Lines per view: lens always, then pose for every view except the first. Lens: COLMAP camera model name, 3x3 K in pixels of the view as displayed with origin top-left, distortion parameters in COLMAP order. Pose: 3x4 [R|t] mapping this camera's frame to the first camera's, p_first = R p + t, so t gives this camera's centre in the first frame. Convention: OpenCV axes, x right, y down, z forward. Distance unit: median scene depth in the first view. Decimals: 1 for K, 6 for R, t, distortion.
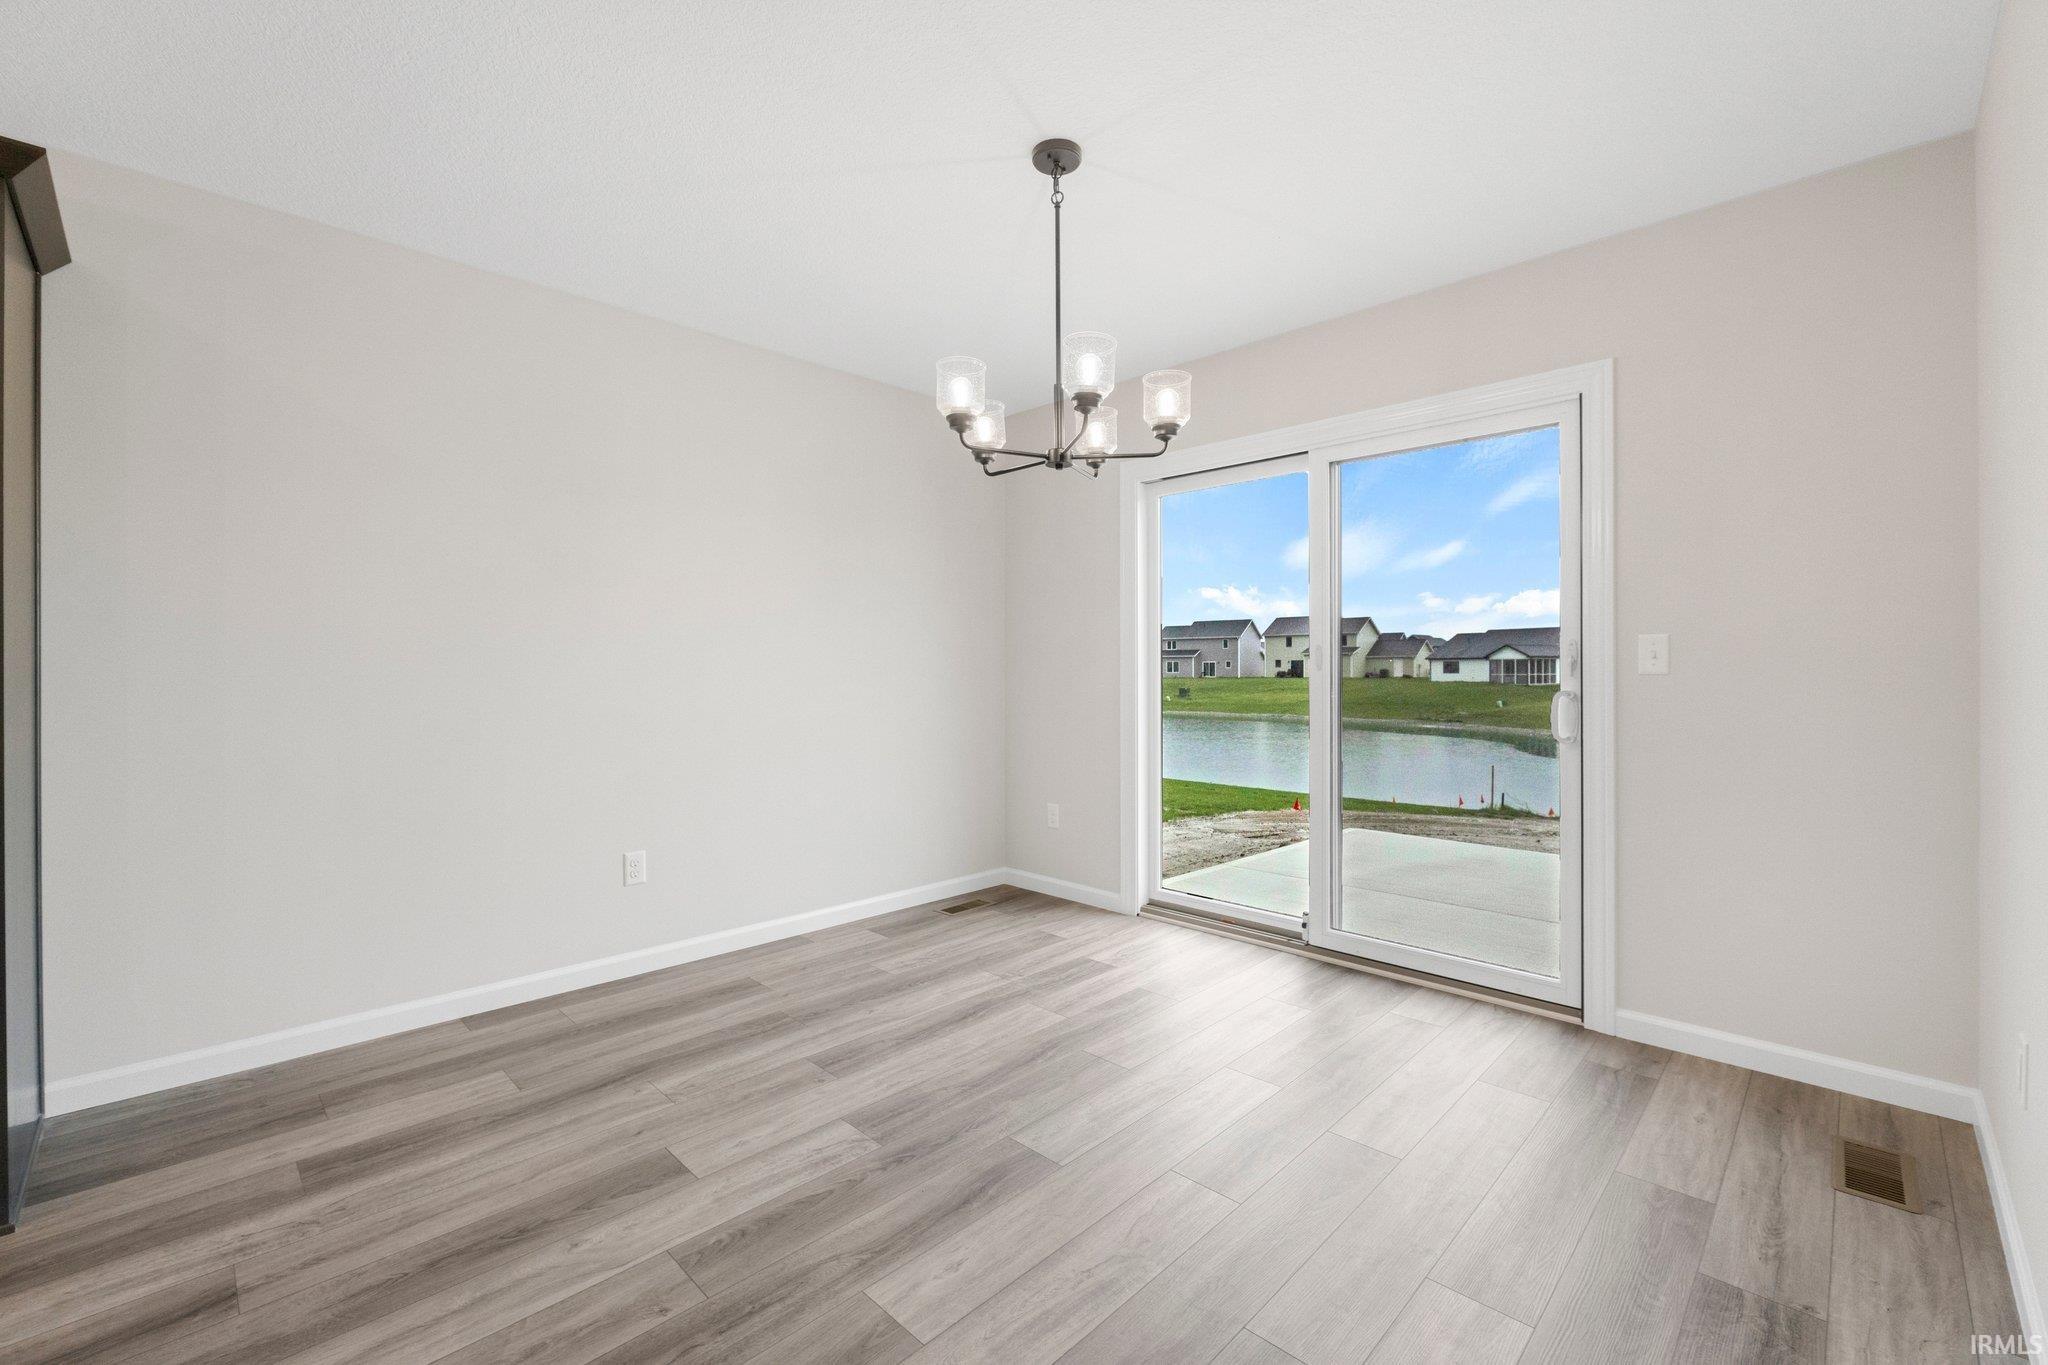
lens RADIAL K [[855.1, 0, 1028.0], [0, 855.1, 667.9], [0, 0, 1]] dist [-0.008590, 0.000255]
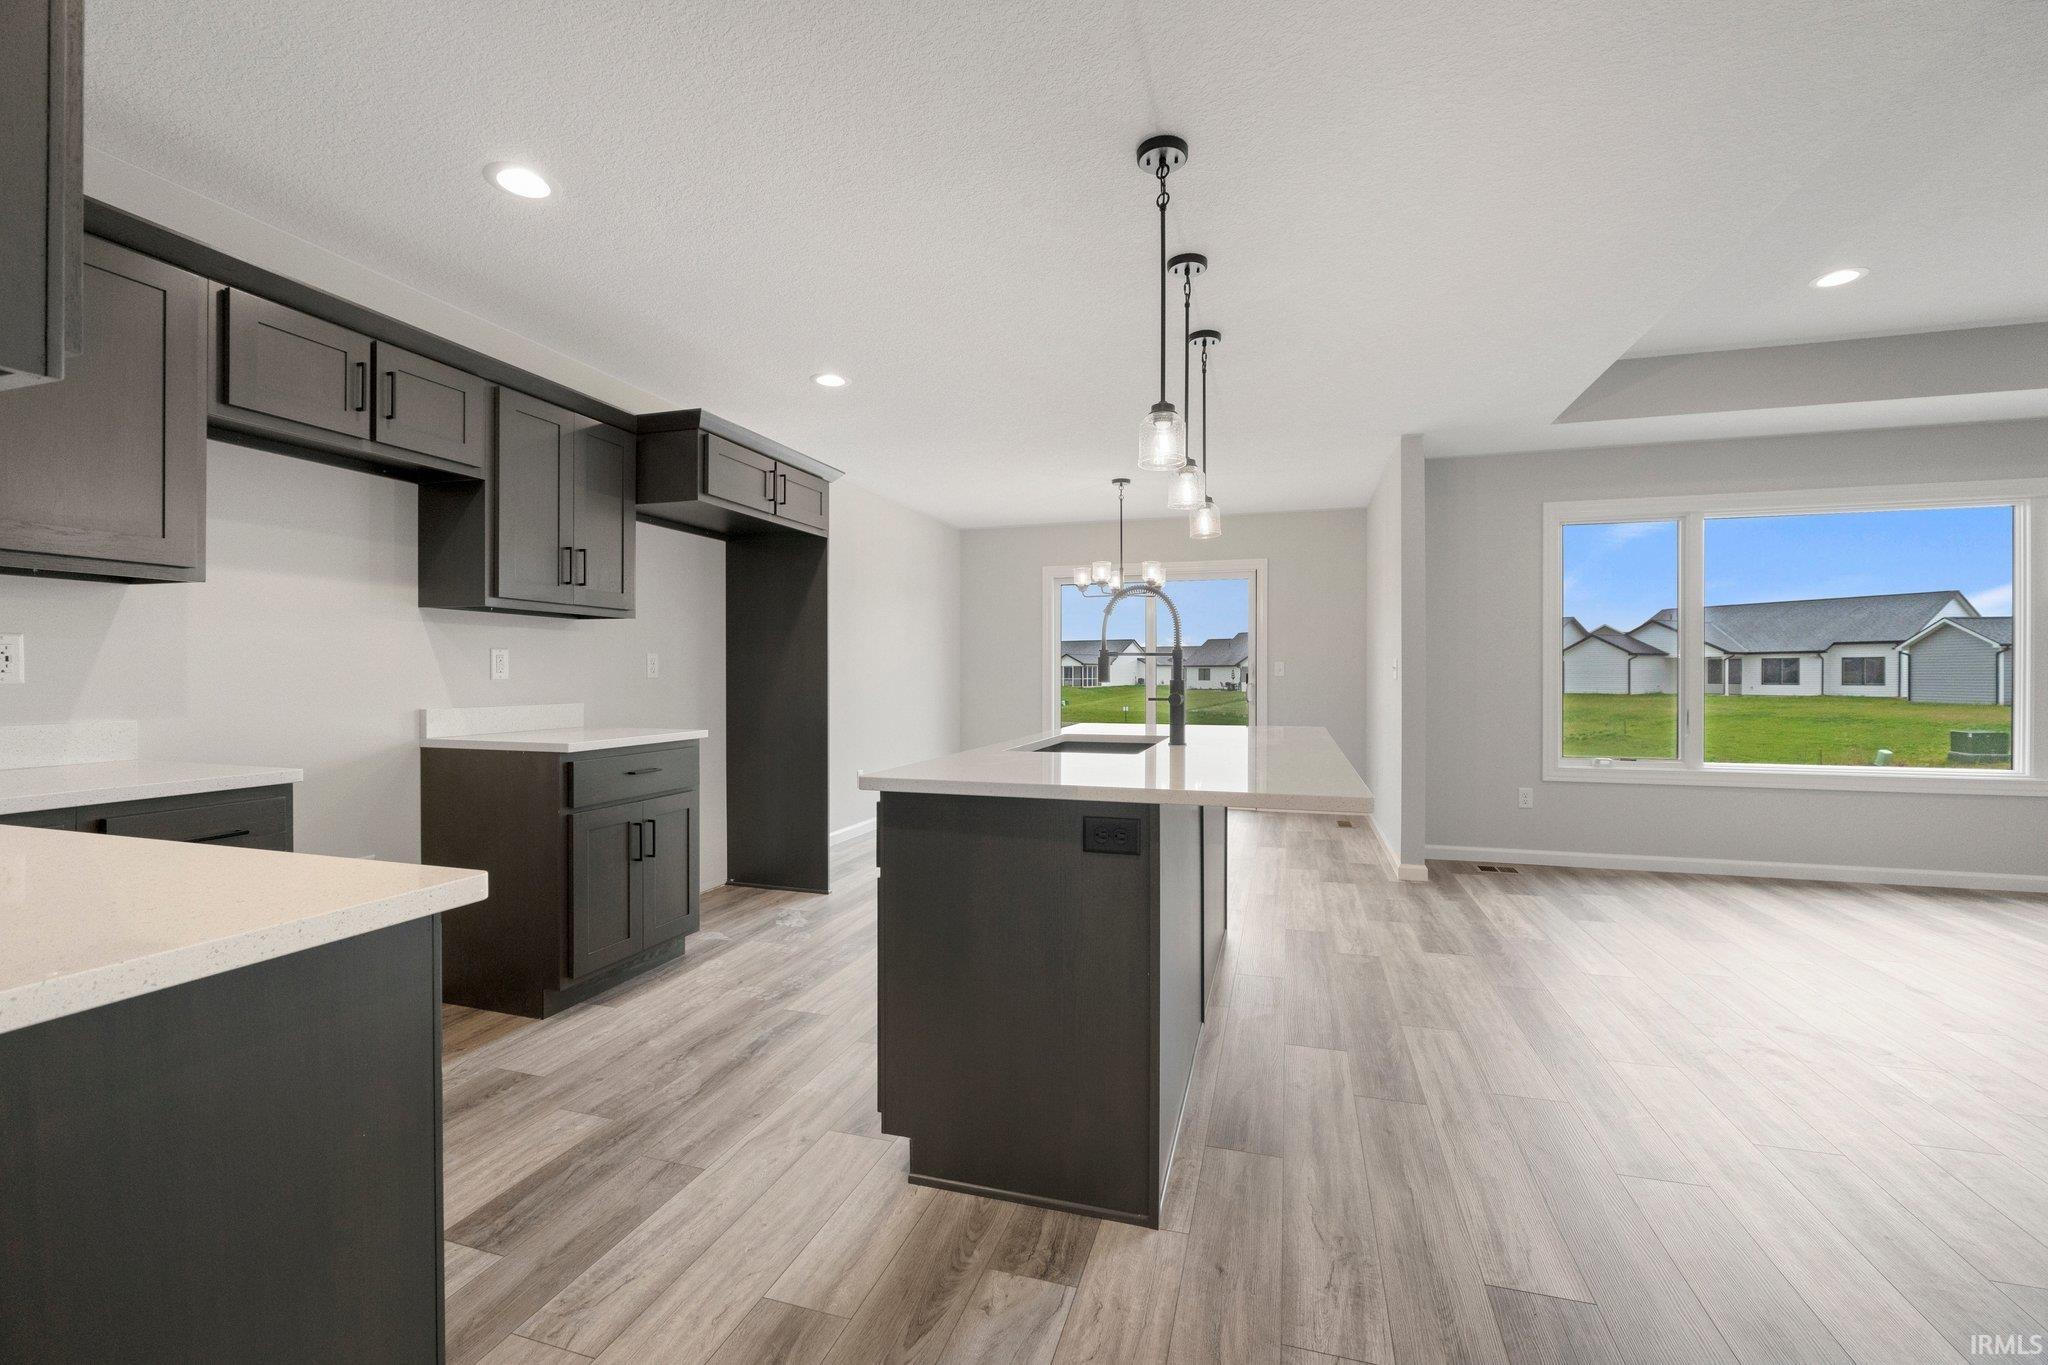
lens RADIAL K [[847.8, 0, 1025.9], [0, 847.8, 679.9], [0, 0, 1]] dist [-0.009689, -0.000053]
pose [[0.887016, -0.000647, 0.461739, -1.006209], [-0.003410, 0.999963, 0.007951, -0.001028], [-0.461727, -0.008627, 0.886980, -0.839075]]
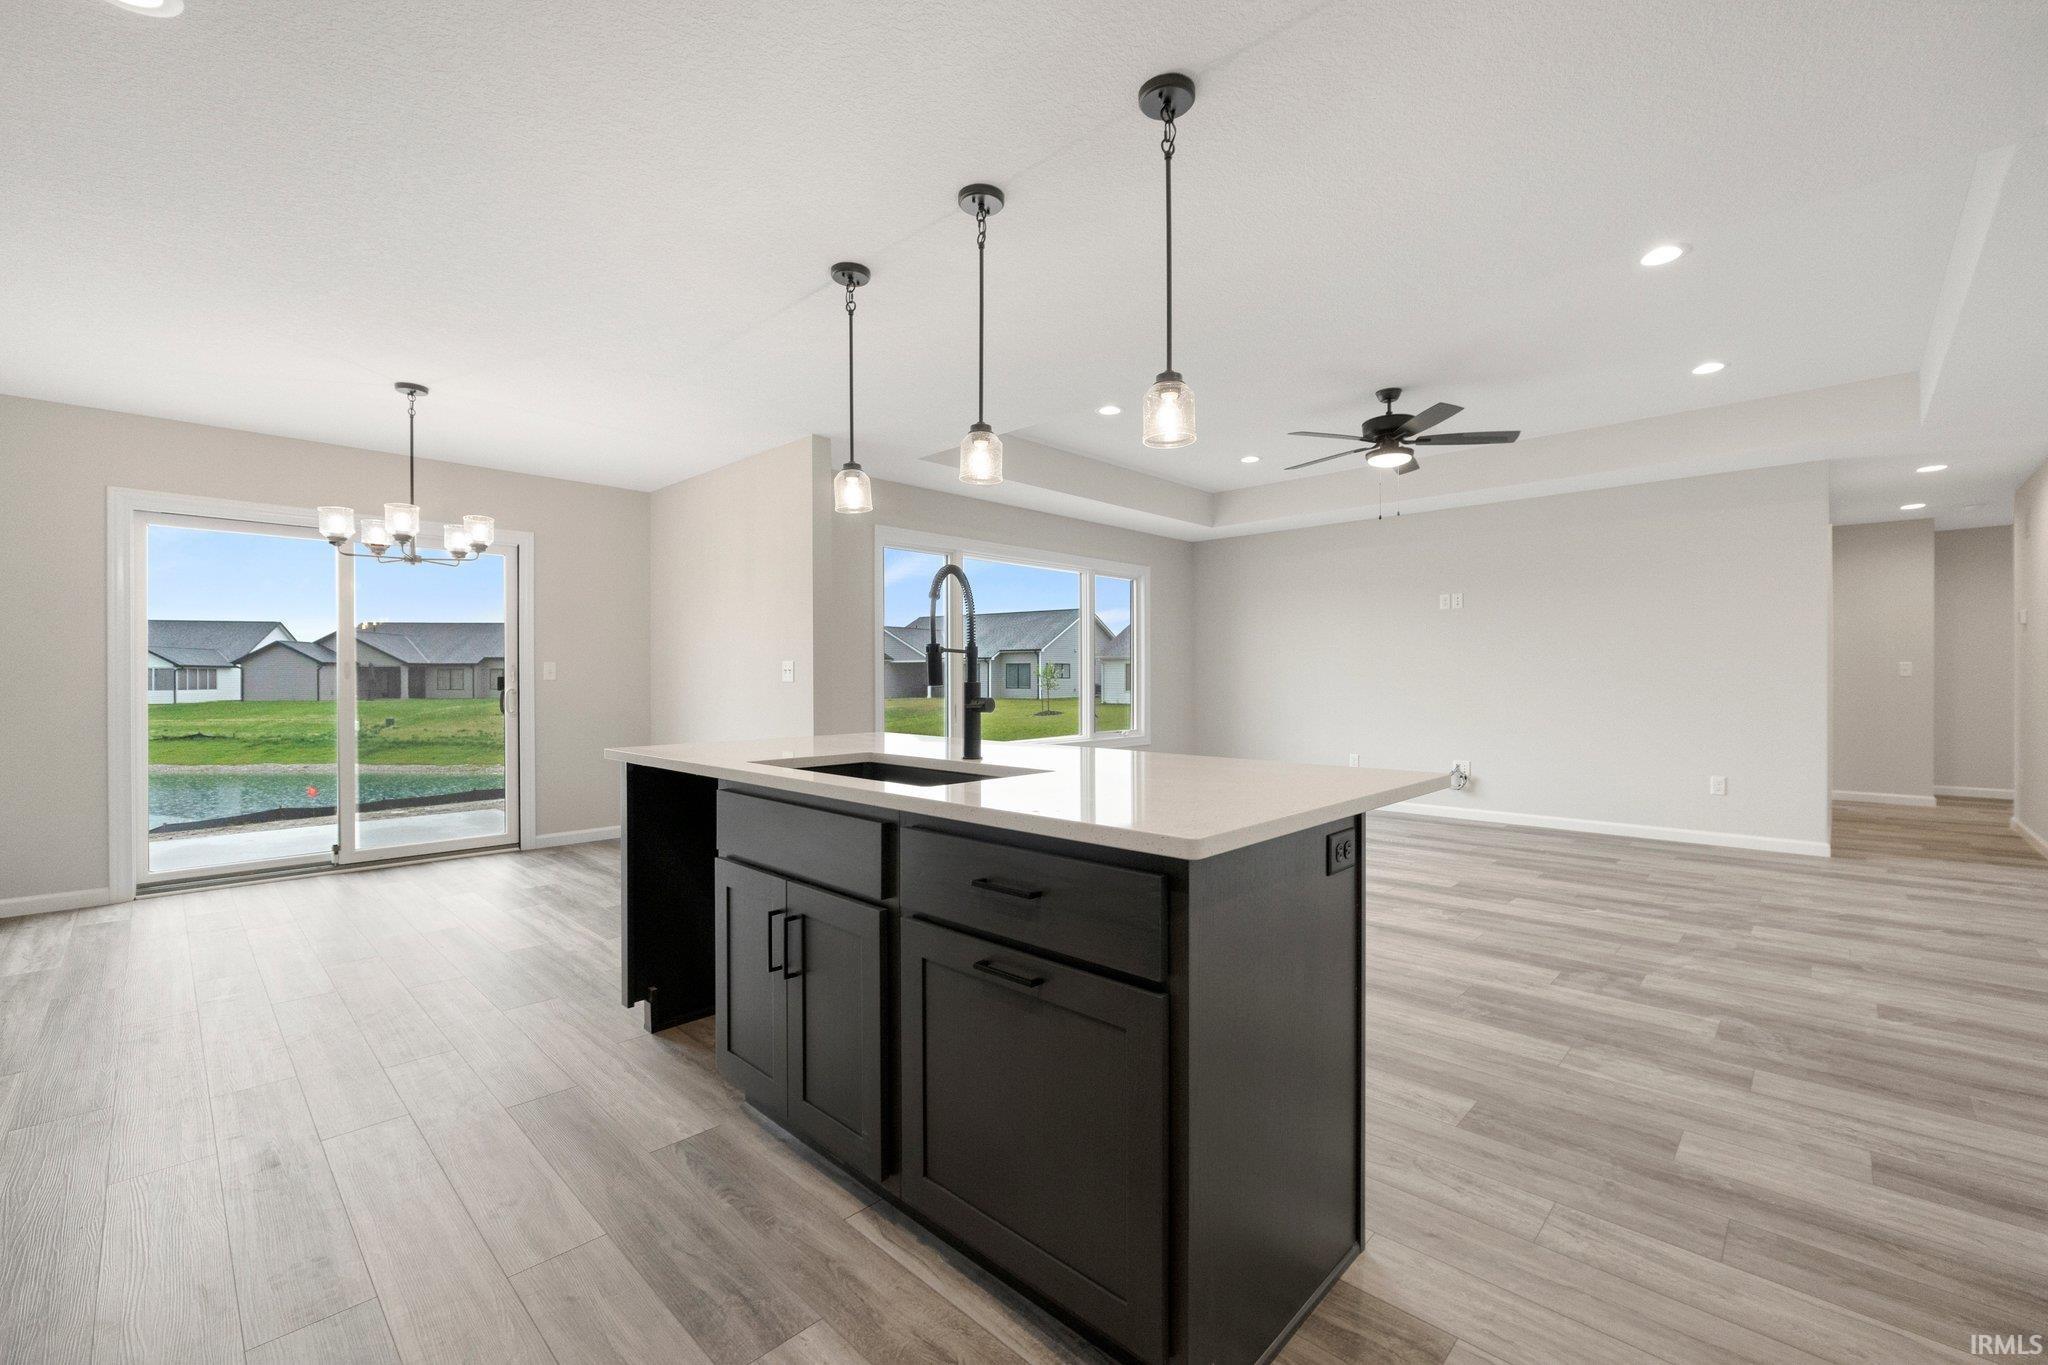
lens RADIAL K [[847.8, 0, 1025.9], [0, 847.8, 679.9], [0, 0, 1]] dist [-0.009689, -0.000053]
pose [[-0.011871, -0.000368, 0.999929, -1.202889], [-0.000562, 1.000000, 0.000361, 0.003465], [-0.999929, -0.000558, -0.011871, -0.176798]]
